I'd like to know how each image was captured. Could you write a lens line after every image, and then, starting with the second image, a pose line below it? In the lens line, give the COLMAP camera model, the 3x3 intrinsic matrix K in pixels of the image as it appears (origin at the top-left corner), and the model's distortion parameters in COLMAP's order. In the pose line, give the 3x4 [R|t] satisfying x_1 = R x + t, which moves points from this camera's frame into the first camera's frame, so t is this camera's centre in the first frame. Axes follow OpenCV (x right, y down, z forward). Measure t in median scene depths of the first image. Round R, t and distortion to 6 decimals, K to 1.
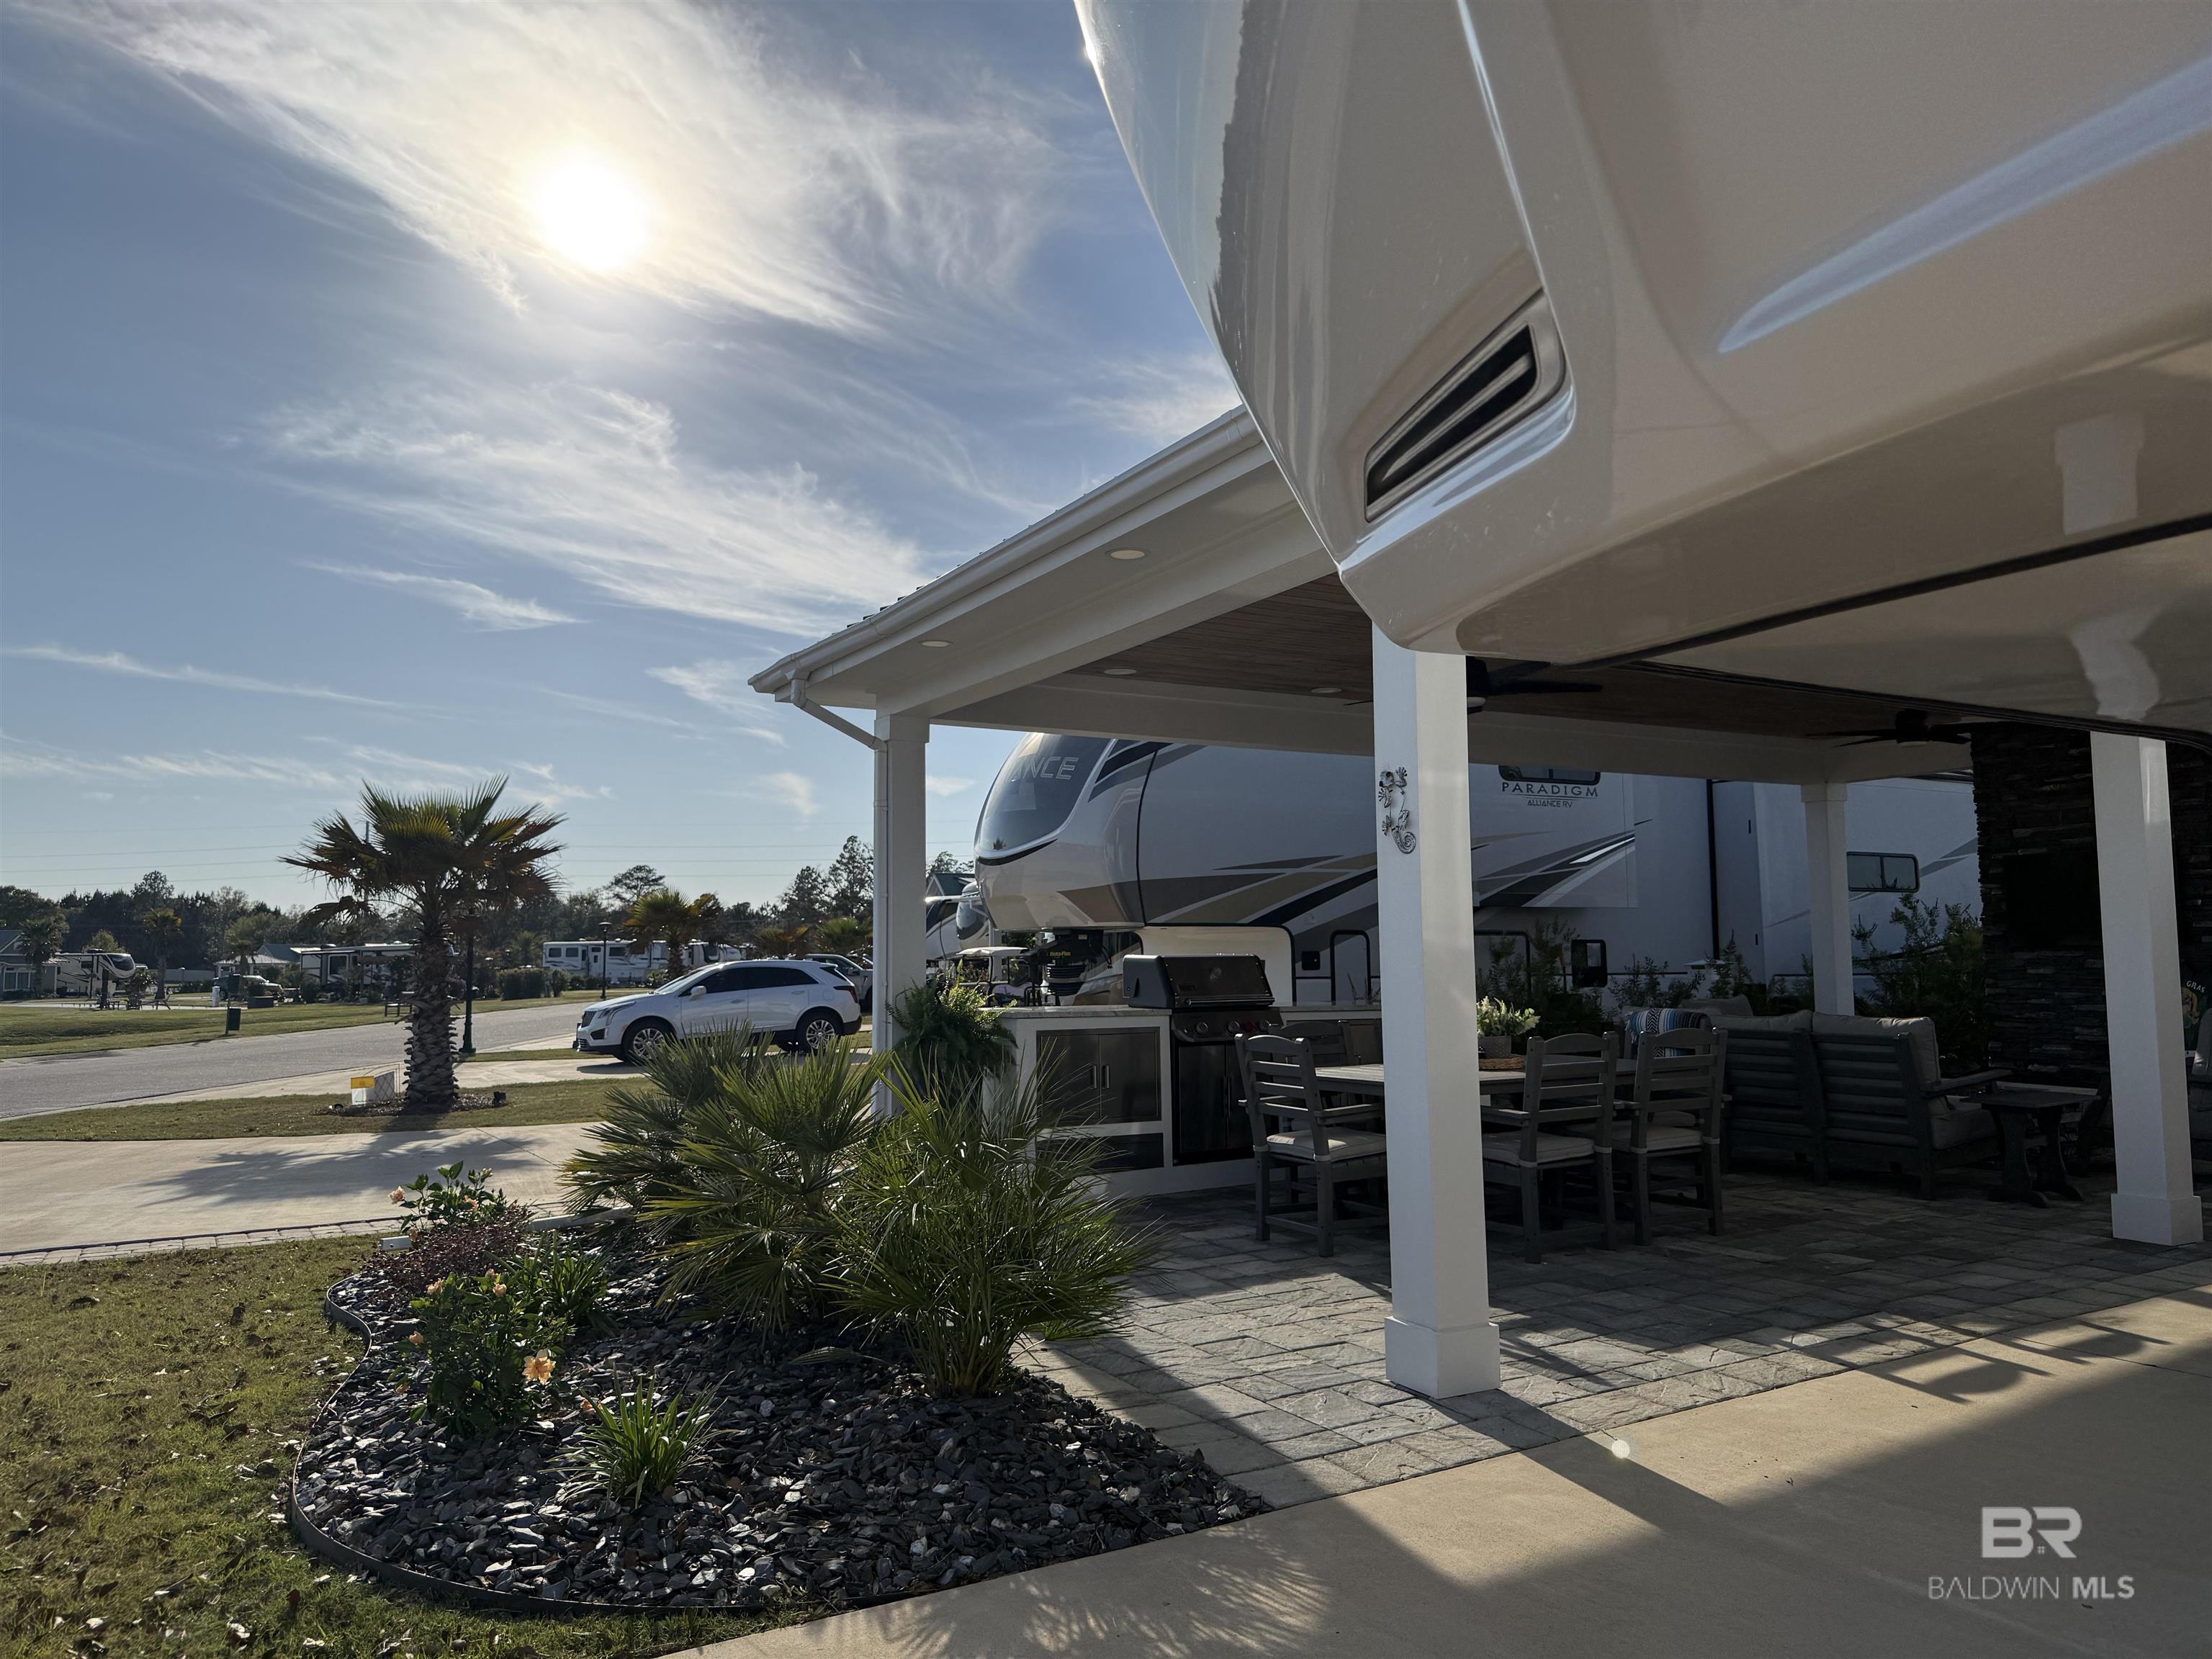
lens RADIAL K [[1552.5, 0, 1094.8], [0, 1552.5, 815.2], [0, 0, 1]] dist [0.104000, -0.146943]
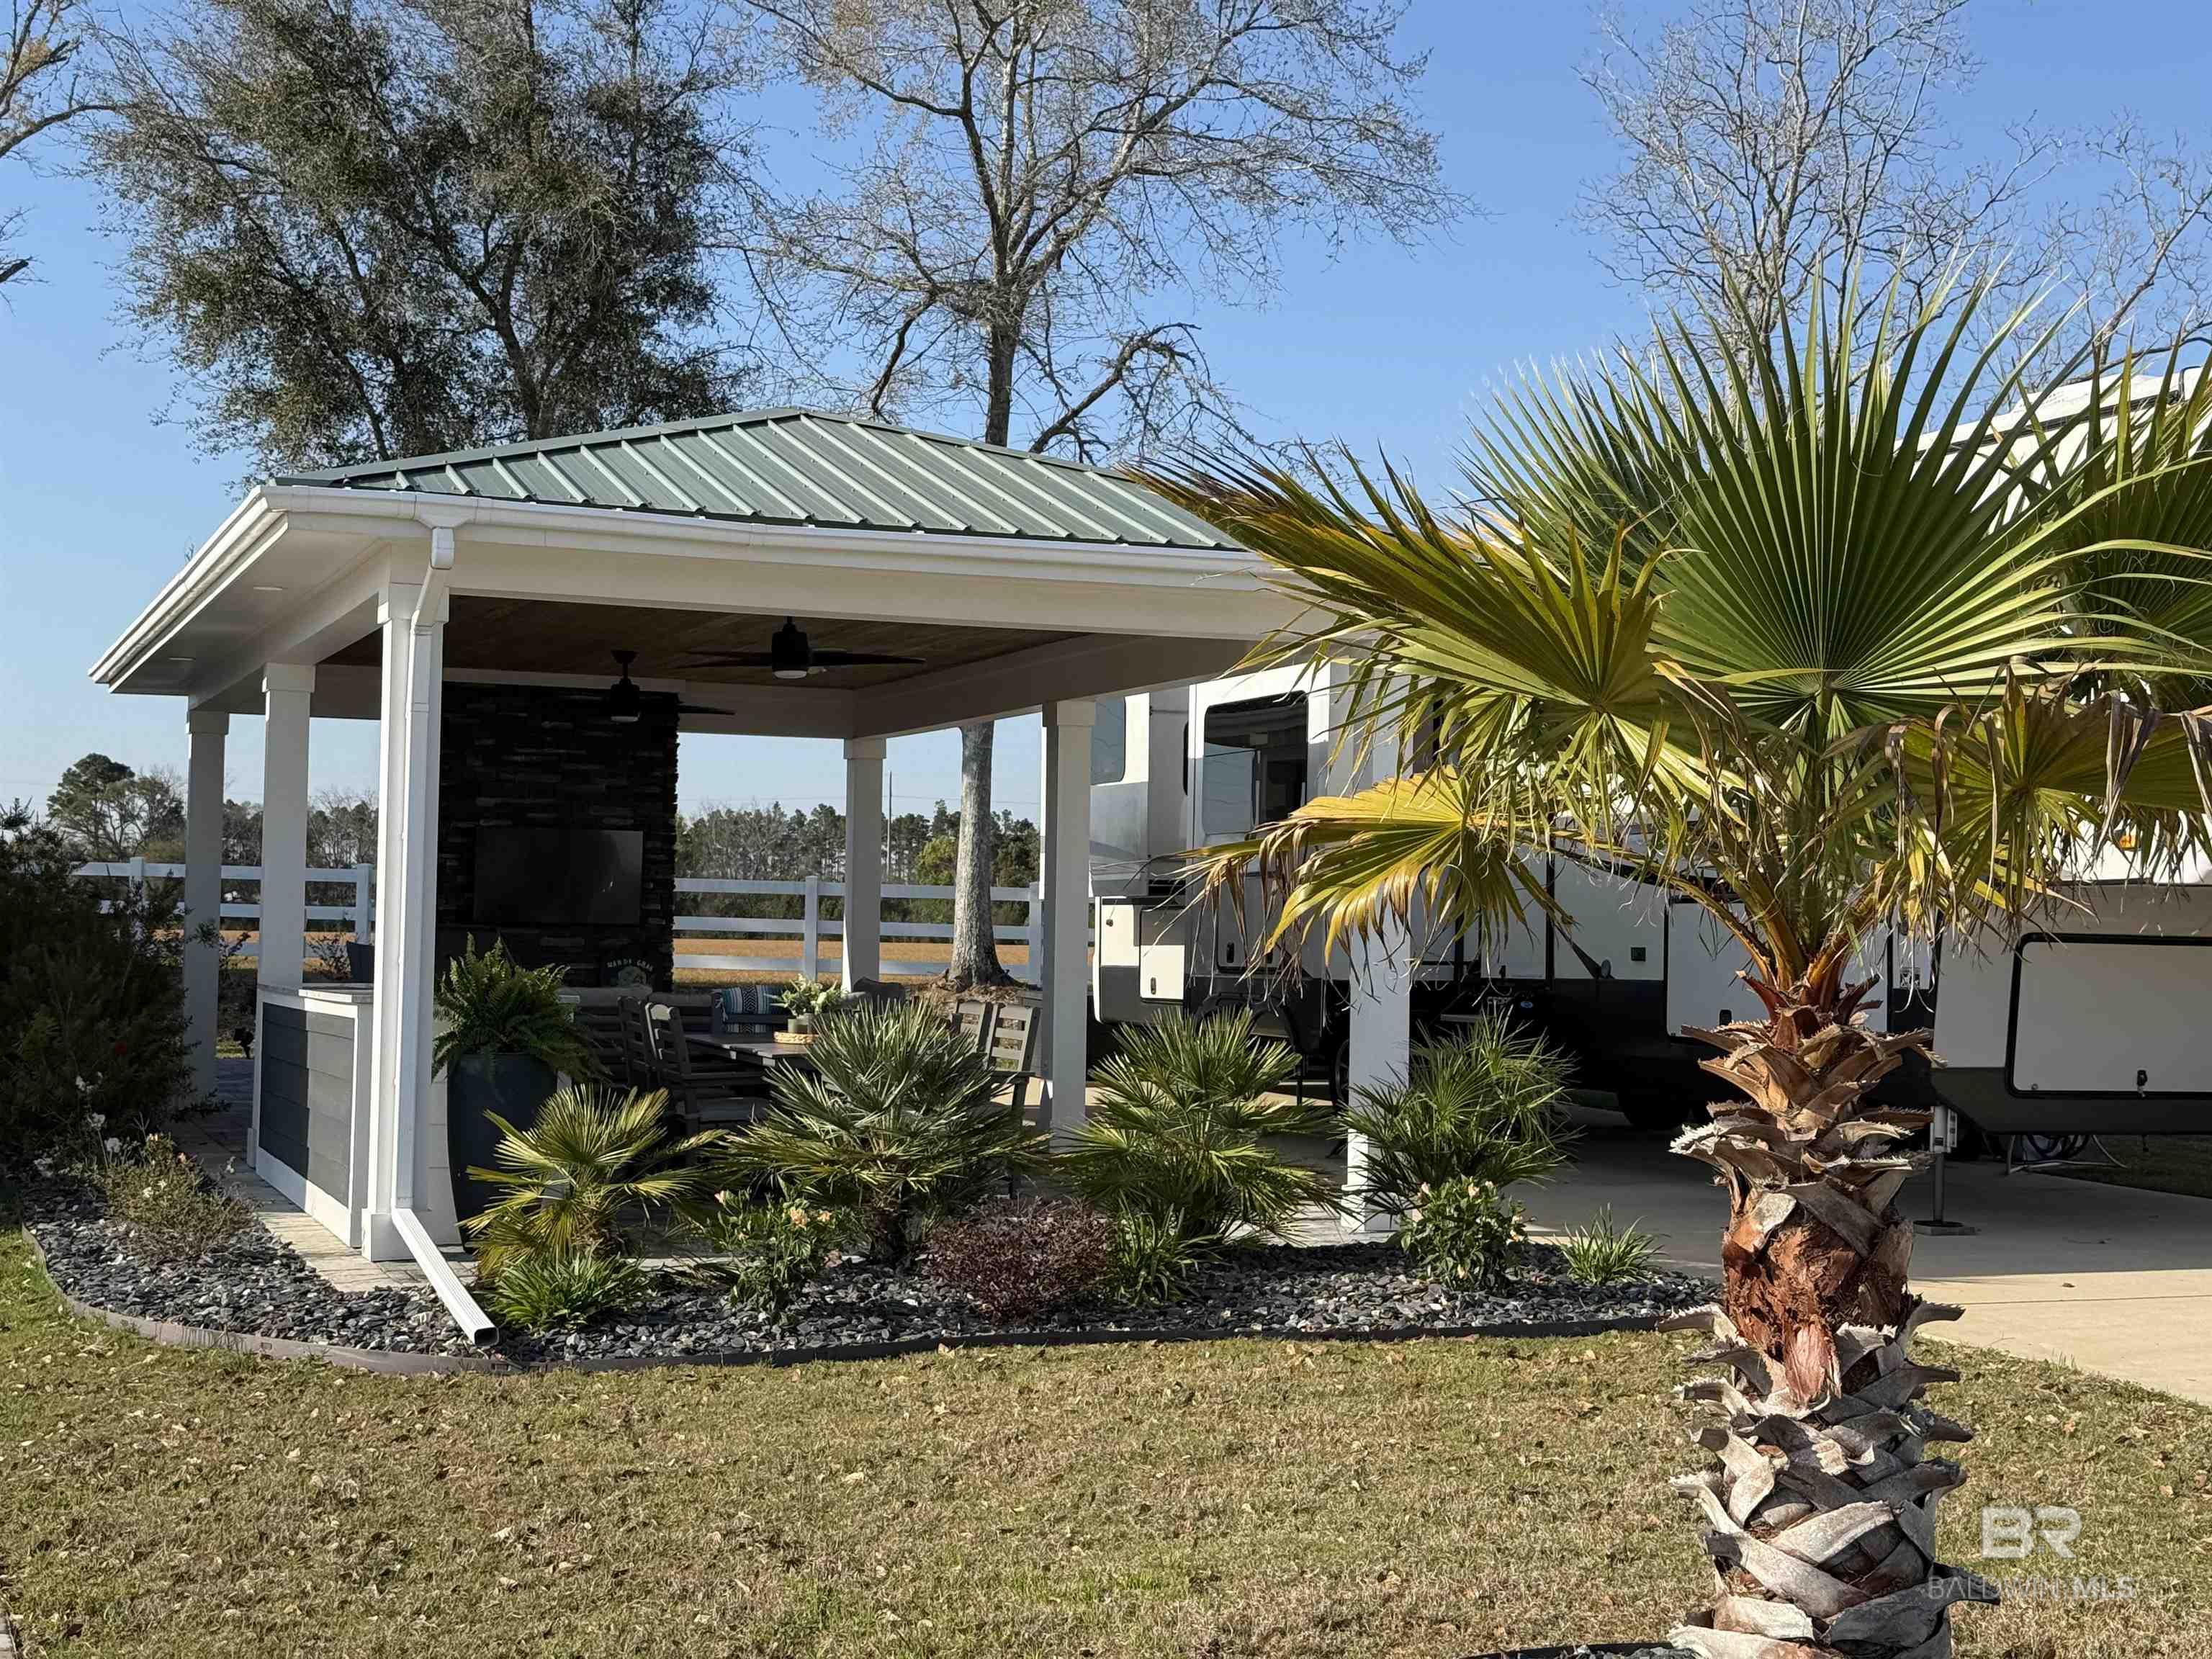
lens RADIAL K [[3099.2, 0, 1104.4], [0, 3099.2, 825.7], [0, 0, 1]] dist [0.110336, 0.000000]
pose [[0.136005, 0.048526, 0.989519, -1.203852], [-0.109529, 0.993413, -0.033663, 0.047657], [-0.984635, -0.103803, 0.140424, 0.384137]]
